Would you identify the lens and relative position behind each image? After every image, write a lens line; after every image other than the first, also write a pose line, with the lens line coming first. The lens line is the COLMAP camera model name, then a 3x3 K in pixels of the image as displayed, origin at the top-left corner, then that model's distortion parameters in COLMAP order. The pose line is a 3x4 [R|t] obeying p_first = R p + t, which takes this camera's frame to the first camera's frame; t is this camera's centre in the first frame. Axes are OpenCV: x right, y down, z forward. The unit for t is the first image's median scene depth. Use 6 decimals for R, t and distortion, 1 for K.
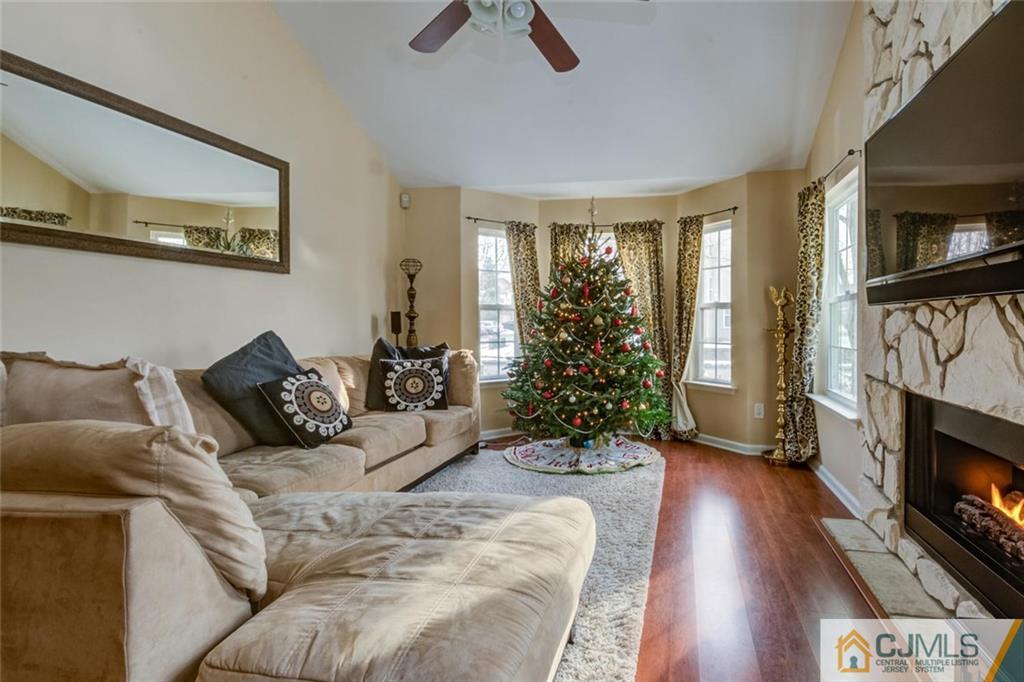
lens RADIAL K [[480.3, 0, 614.9], [0, 480.3, 323.0], [0, 0, 1]] dist [-0.000564, -0.000189]
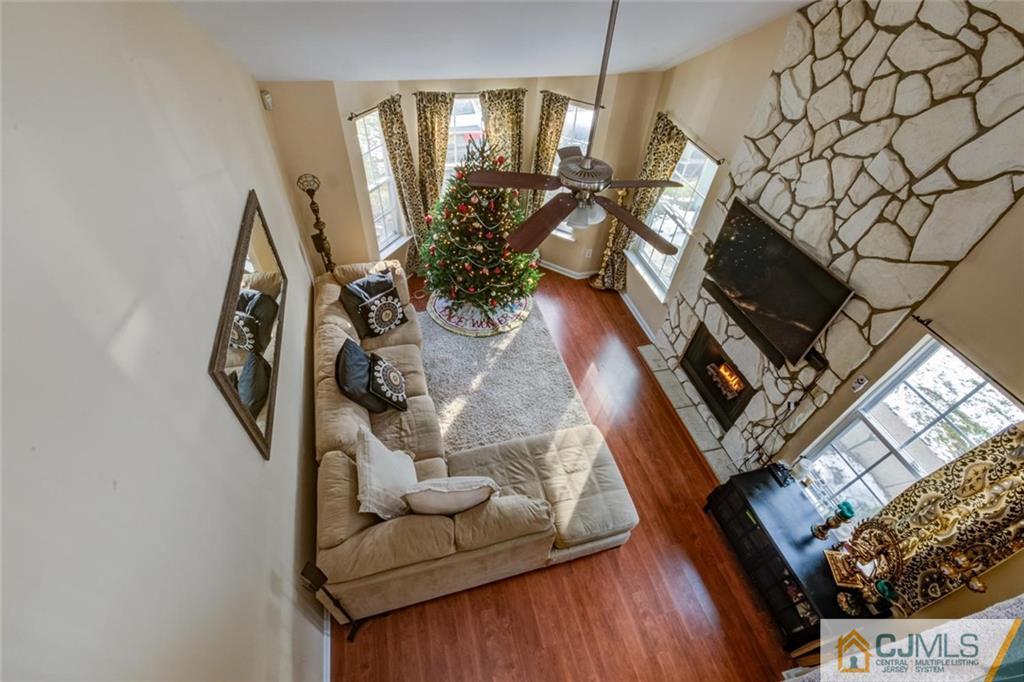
lens RADIAL K [[448.2, 0, 506.0], [0, 448.2, 365.9], [0, 0, 1]] dist [0.001399, -0.008966]
pose [[0.922263, -0.257302, 0.288491, -0.462835], [-0.048691, 0.663031, 0.747007, -0.661088], [-0.383484, -0.702983, 0.598961, 0.008218]]
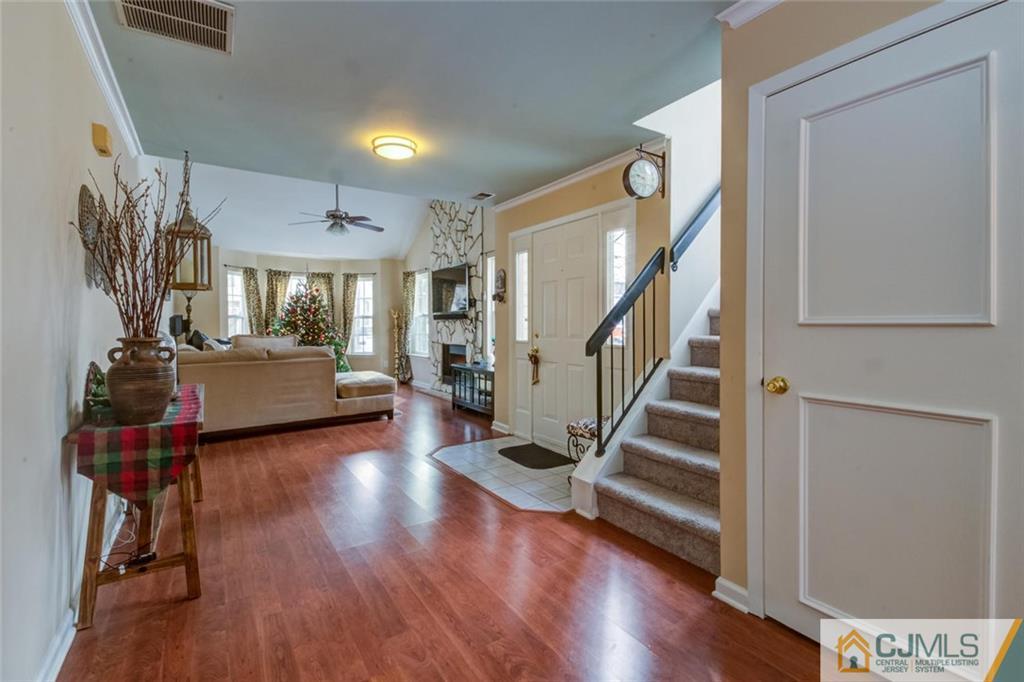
lens RADIAL K [[470.4, 0, 513.3], [0, 470.4, 326.7], [0, 0, 1]] dist [0.032422, 0.000291]
pose [[0.760929, -0.006850, 0.648799, -0.729452], [0.004005, 0.999975, 0.005860, -0.003284], [-0.648823, -0.001861, 0.760937, -1.154101]]
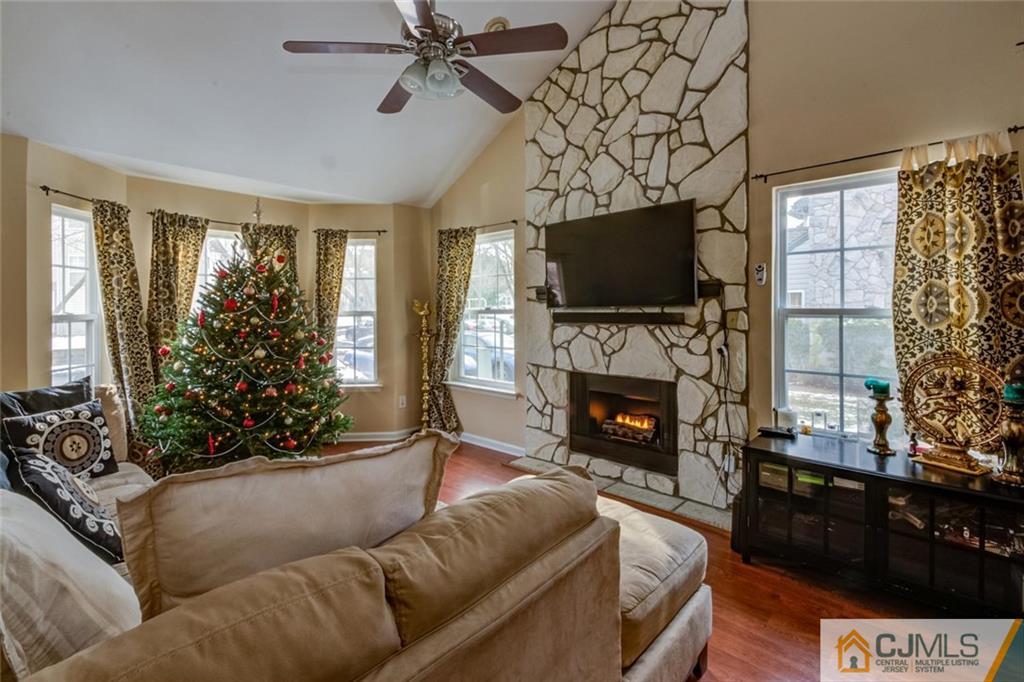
lens RADIAL K [[461.7, 0, 509.8], [0, 461.7, 311.2], [0, 0, 1]] dist [0.000676, -0.007684]
pose [[0.572691, -0.009163, 0.819720, -0.526619], [0.006995, 0.999956, 0.006291, -0.053633], [-0.819741, 0.002131, 0.572730, 0.118329]]
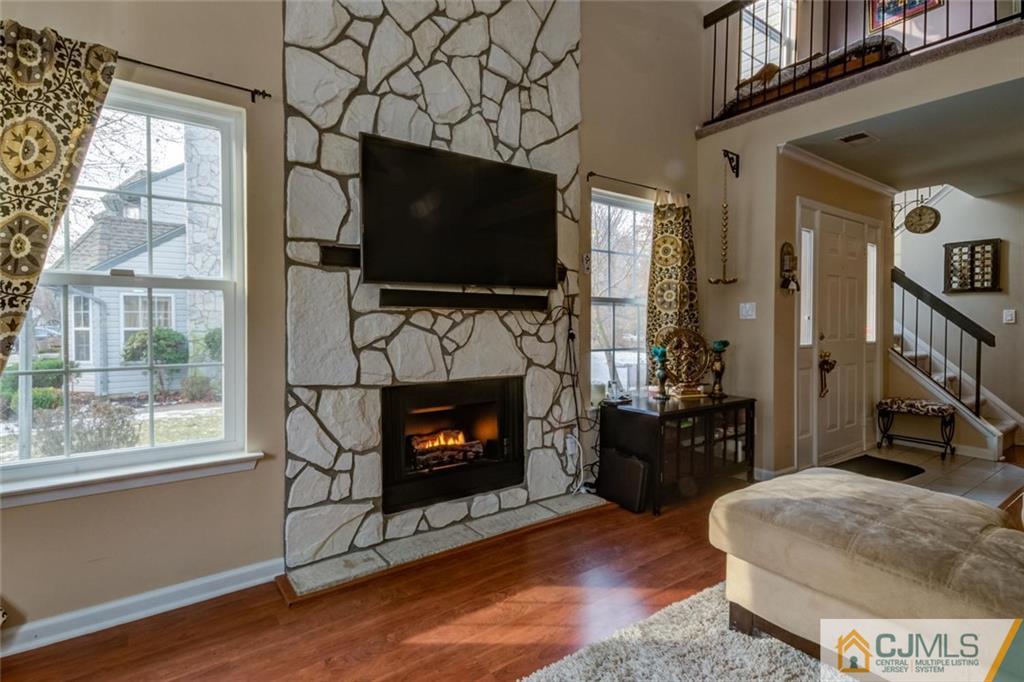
lens RADIAL K [[489.0, 0, 497.9], [0, 489.0, 329.1], [0, 0, 1]] dist [0.012997, -0.000227]
pose [[-0.674246, -0.014269, 0.738369, -0.223810], [-0.003694, 0.999866, 0.015950, -0.004931], [-0.738498, 0.008027, -0.674208, 0.892850]]
